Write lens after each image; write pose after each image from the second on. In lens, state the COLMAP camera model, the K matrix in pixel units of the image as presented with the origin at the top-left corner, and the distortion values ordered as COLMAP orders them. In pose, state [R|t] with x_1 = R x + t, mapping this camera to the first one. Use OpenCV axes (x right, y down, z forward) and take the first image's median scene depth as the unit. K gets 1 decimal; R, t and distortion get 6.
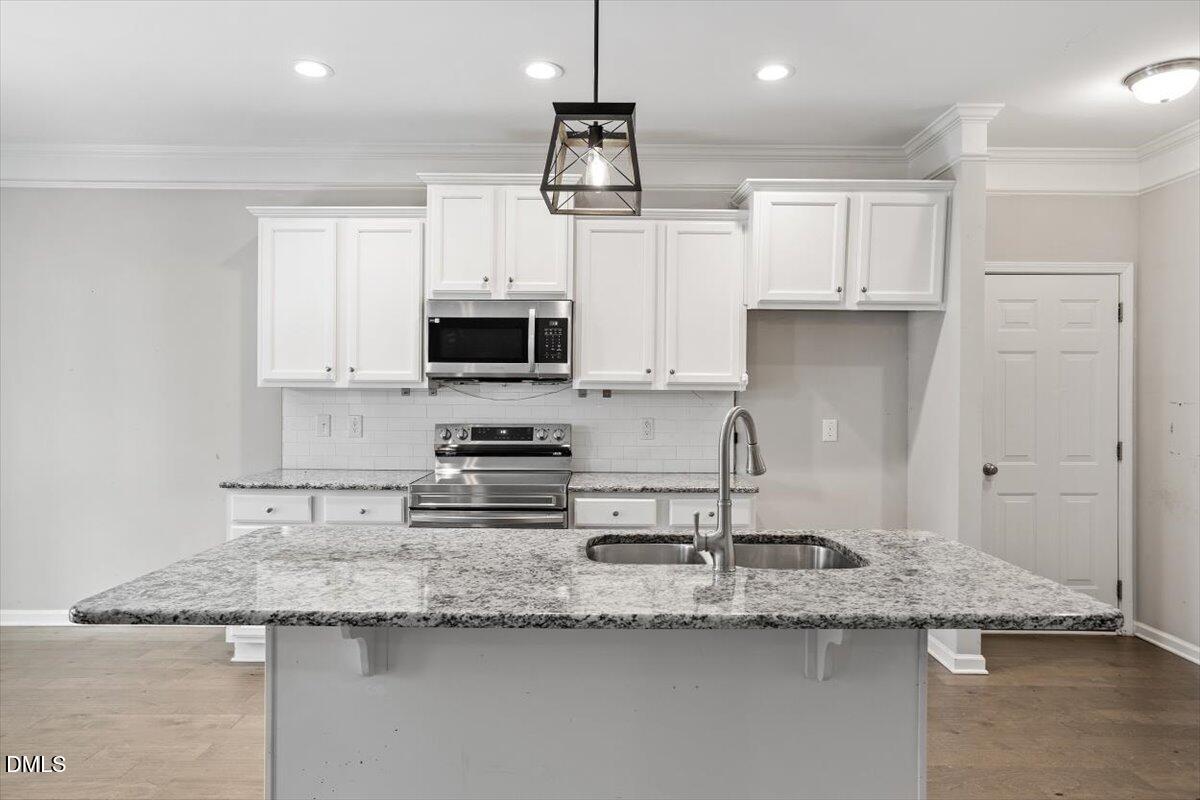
lens RADIAL K [[746.0, 0, 593.7], [0, 746.0, 395.6], [0, 0, 1]] dist [-0.018990, 0.000401]
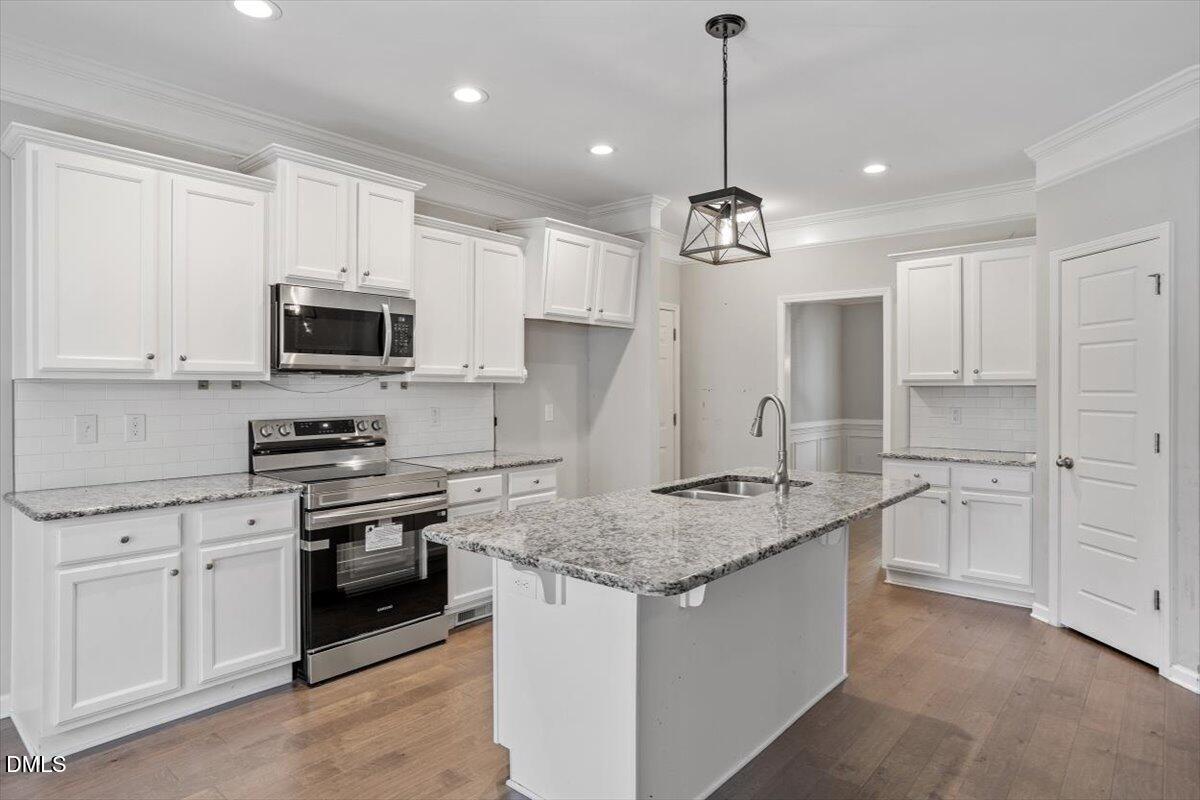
lens RADIAL K [[684.9, 0, 595.0], [0, 684.9, 390.8], [0, 0, 1]] dist [-0.045412, 0.047825]
pose [[0.650640, -0.010198, 0.759318, -0.608844], [0.003321, 0.999938, 0.010584, -0.005333], [-0.759379, -0.004365, 0.650634, 0.163889]]
